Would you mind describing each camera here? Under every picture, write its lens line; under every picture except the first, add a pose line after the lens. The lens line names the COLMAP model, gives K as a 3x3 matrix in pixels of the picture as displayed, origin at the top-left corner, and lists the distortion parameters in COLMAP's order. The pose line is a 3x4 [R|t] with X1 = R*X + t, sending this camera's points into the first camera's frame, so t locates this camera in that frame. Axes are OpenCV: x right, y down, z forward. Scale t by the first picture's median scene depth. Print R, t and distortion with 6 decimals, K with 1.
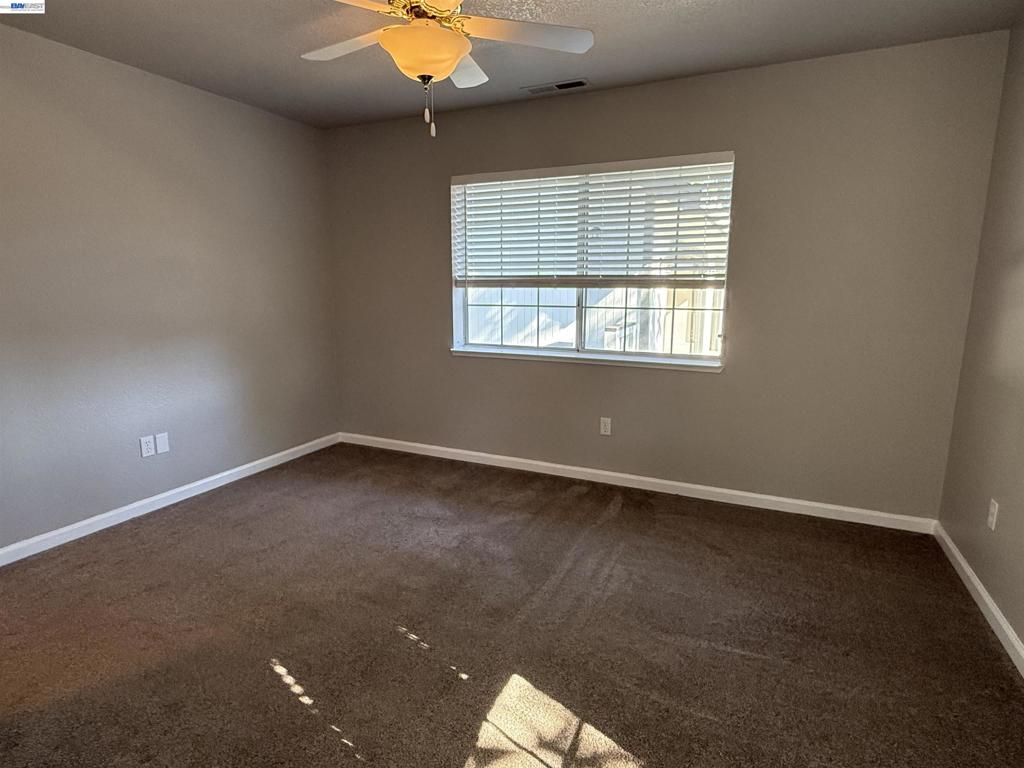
lens RADIAL K [[535.9, 0, 514.0], [0, 535.9, 367.9], [0, 0, 1]] dist [0.000942, 0.000218]
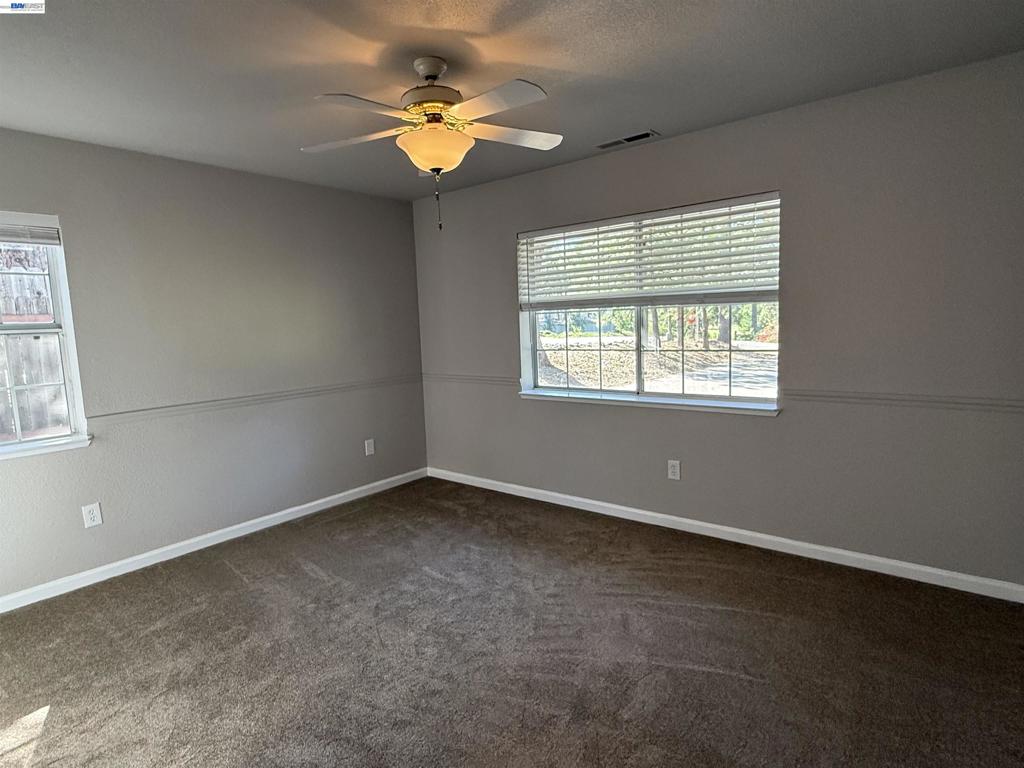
lens RADIAL K [[561.0, 0, 512.0], [0, 561.0, 384.0], [0, 0, 1]] dist [-0.000909, -0.000289]
pose [[0.962663, -0.003121, -0.270683, 0.180731], [-0.012260, 0.998405, -0.055113, 0.012106], [0.270423, 0.056374, 0.961090, -0.089028]]
